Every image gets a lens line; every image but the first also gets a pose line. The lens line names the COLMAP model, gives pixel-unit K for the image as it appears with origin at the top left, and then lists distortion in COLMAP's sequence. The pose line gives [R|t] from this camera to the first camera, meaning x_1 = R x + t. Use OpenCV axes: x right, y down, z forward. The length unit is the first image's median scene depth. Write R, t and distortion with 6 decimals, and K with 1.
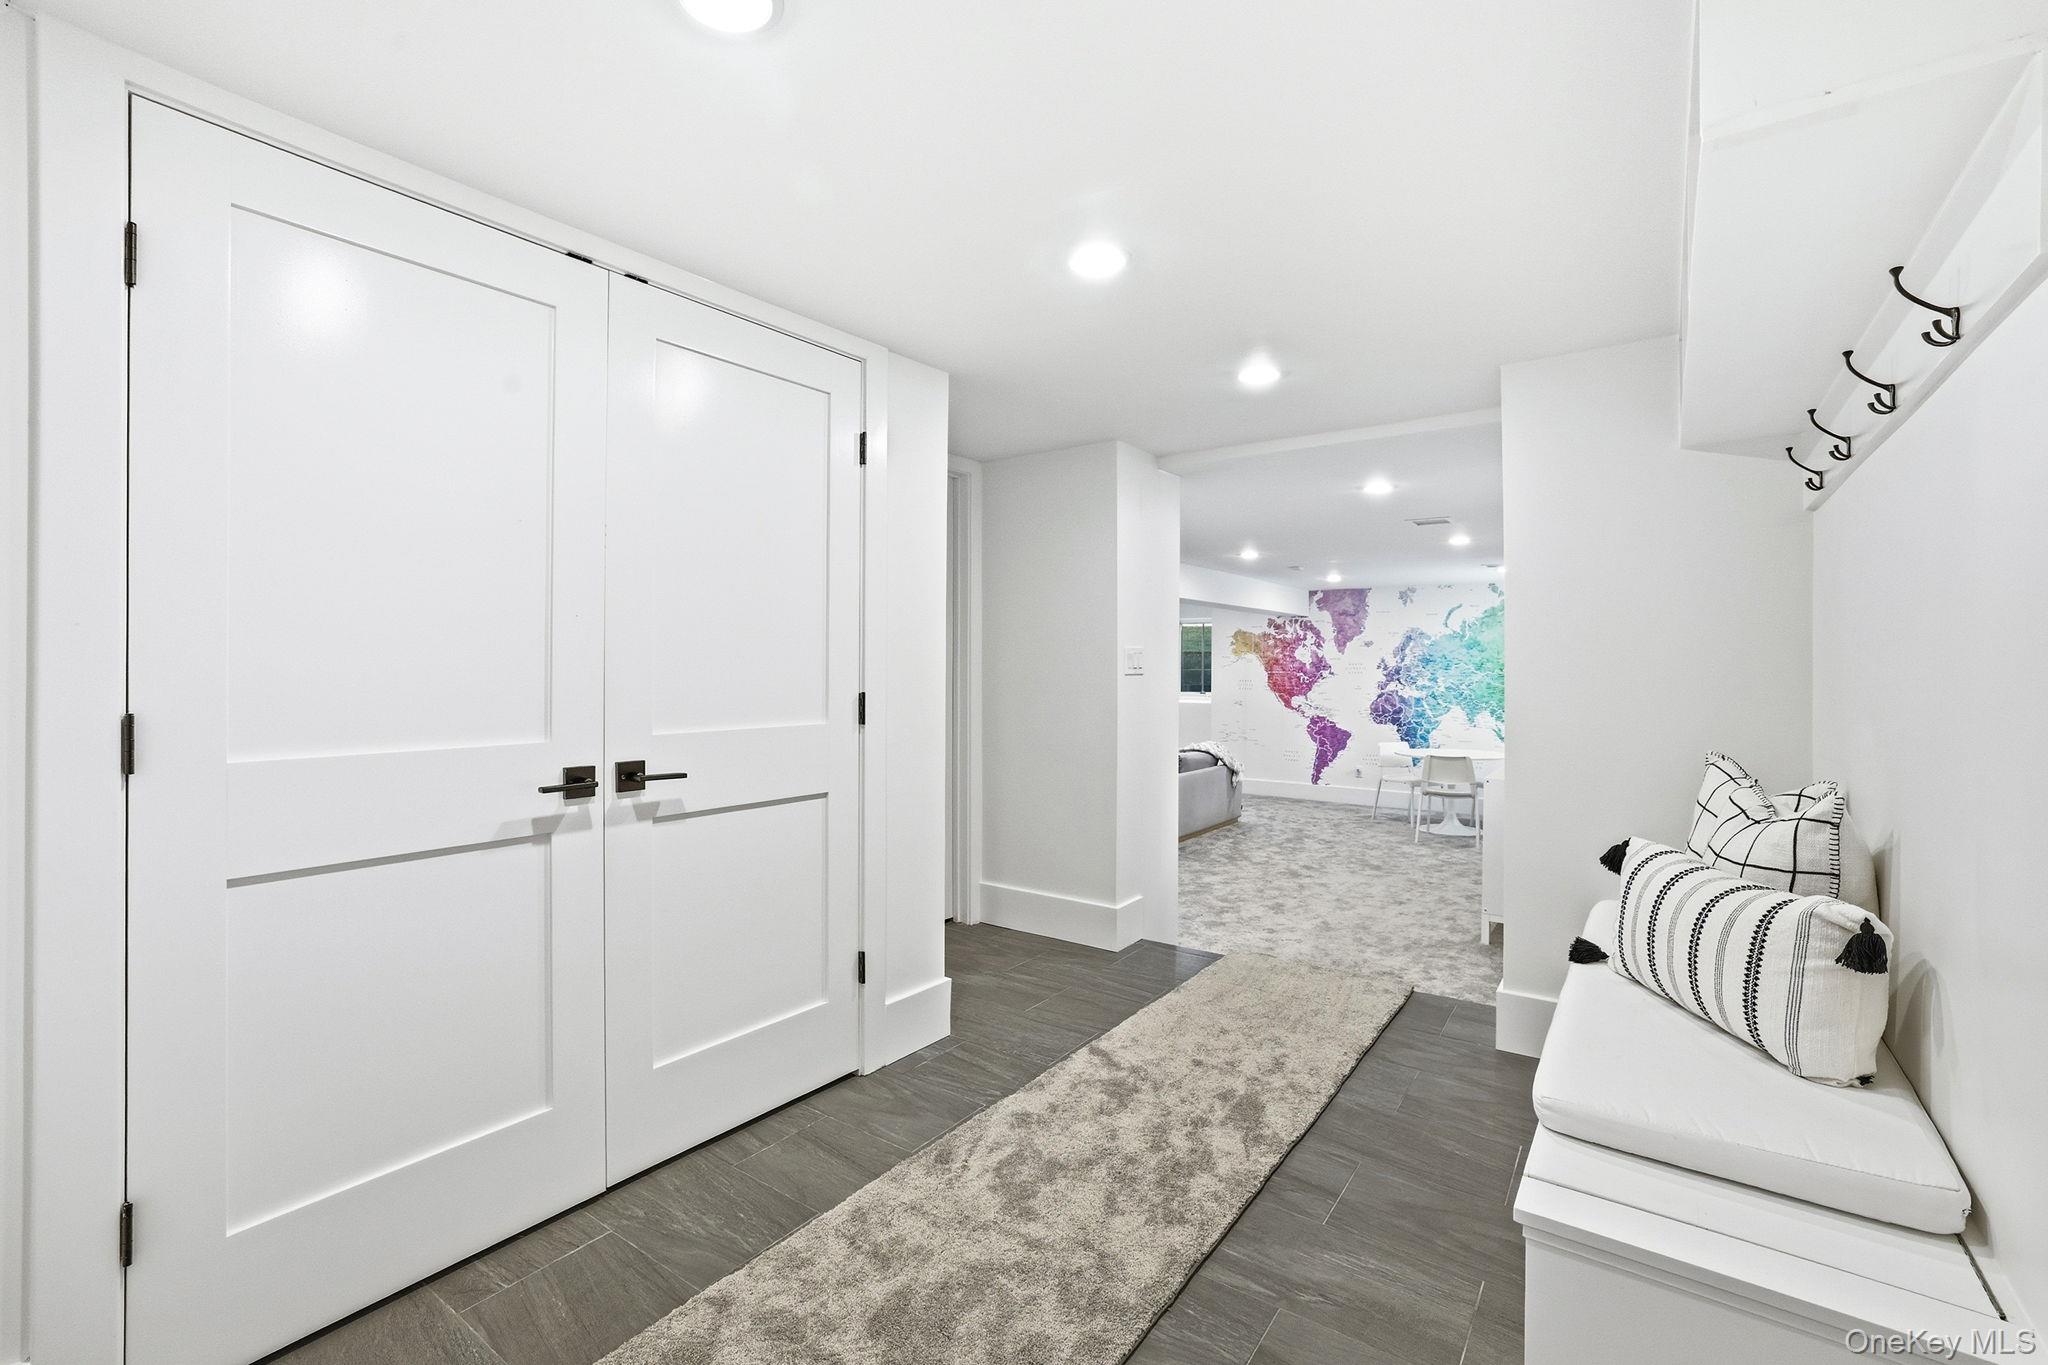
lens RADIAL K [[899.8, 0, 1020.5], [0, 899.8, 663.6], [0, 0, 1]] dist [-0.021294, 0.000093]
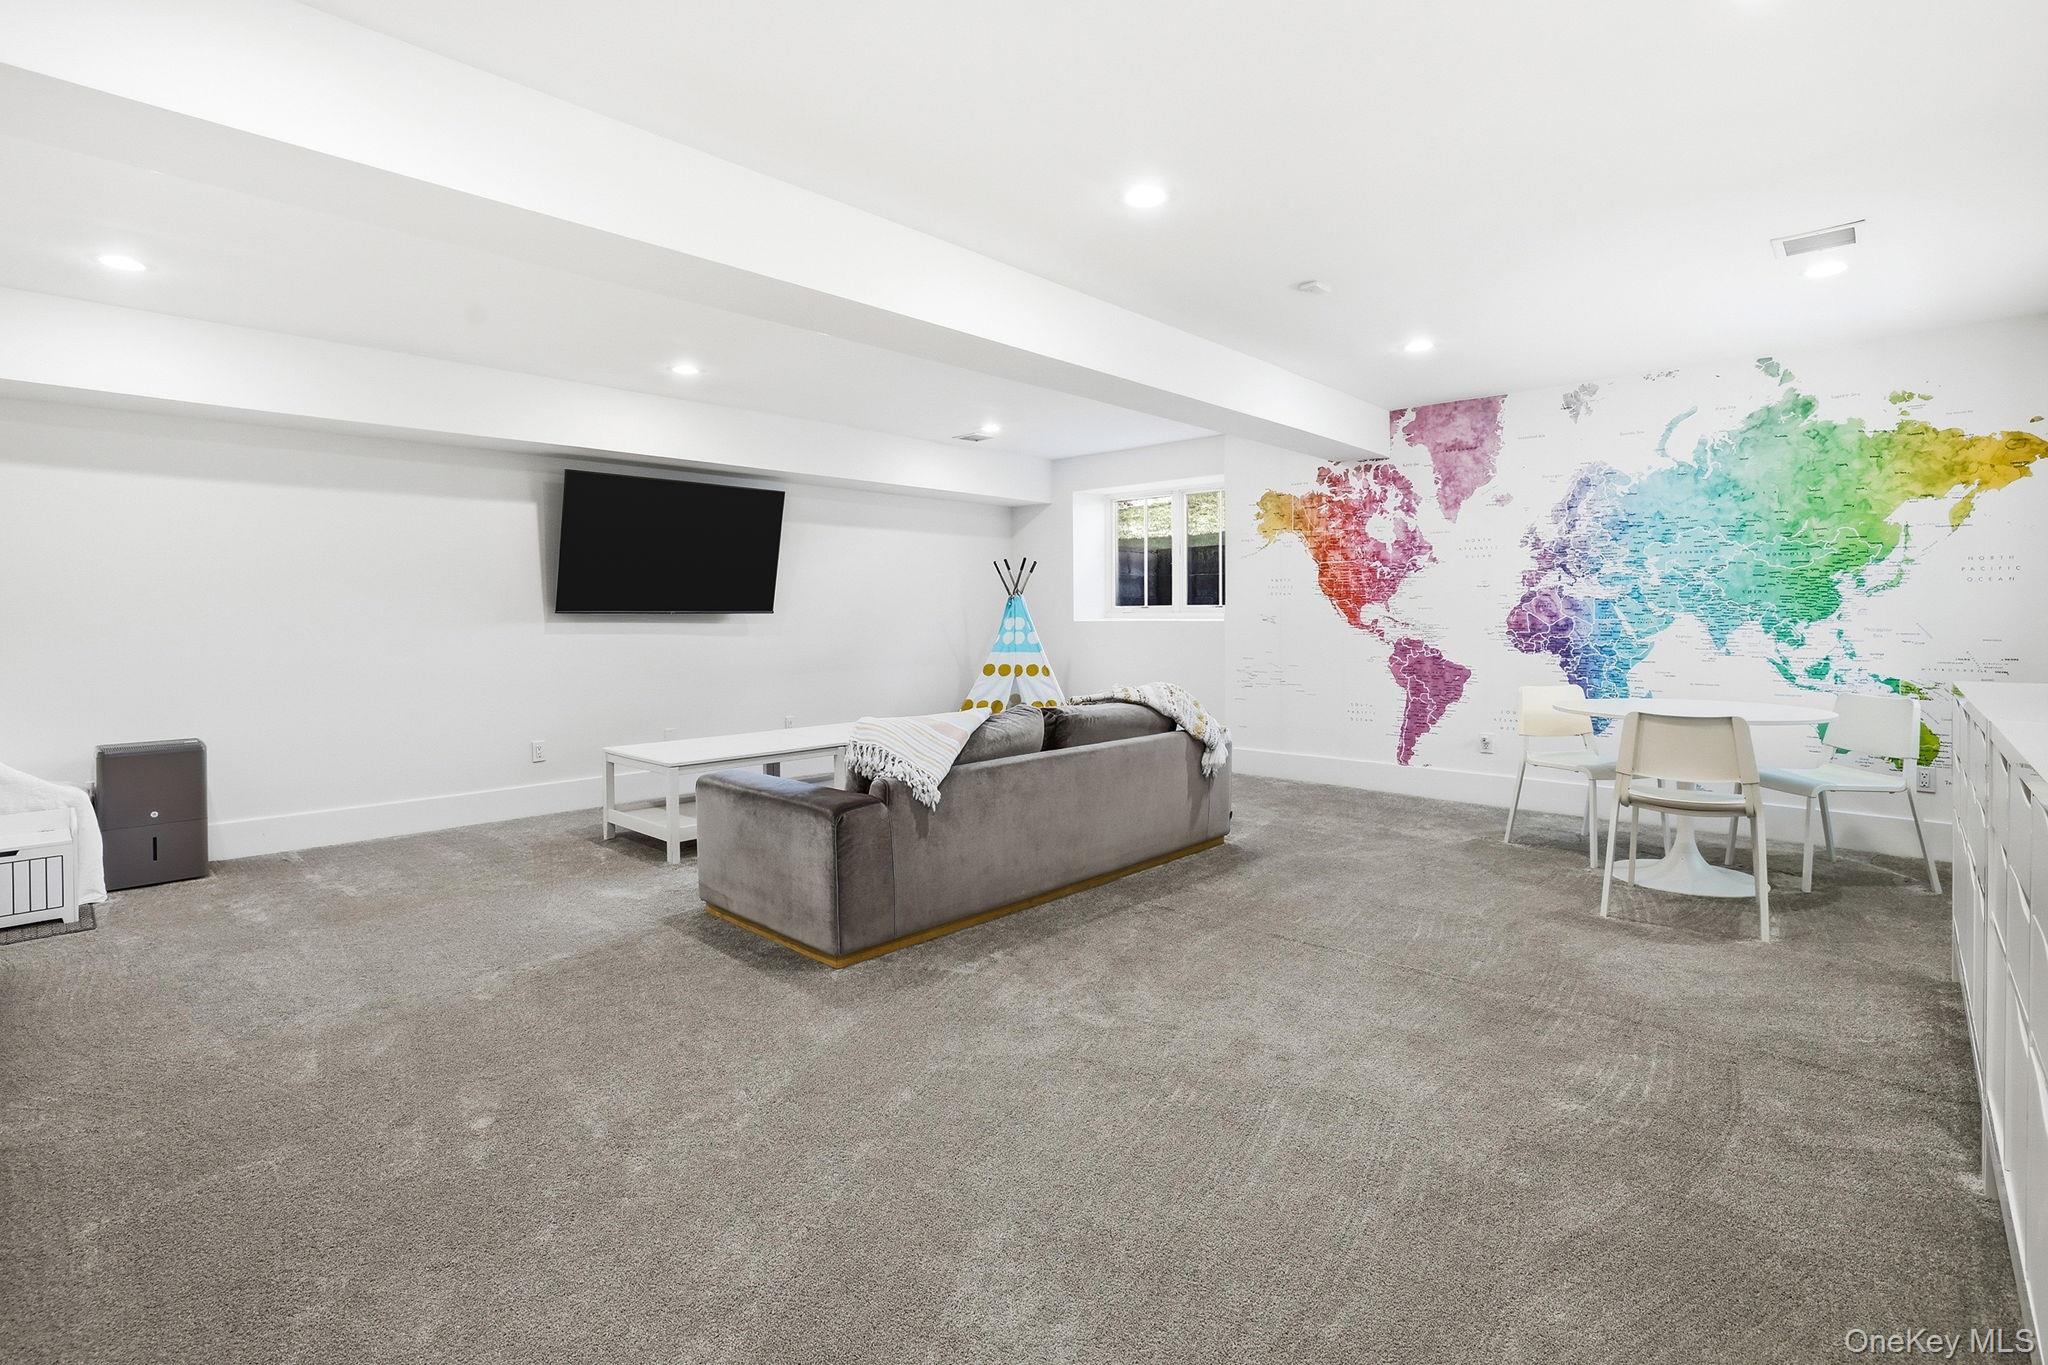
lens RADIAL K [[956.2, 0, 1023.6], [0, 956.2, 615.8], [0, 0, 1]] dist [-0.027759, 0.006272]
pose [[0.992148, -0.007561, -0.124840, 0.180806], [0.008078, 0.999961, 0.003640, 0.042234], [0.124807, -0.004620, 0.992170, 0.418213]]
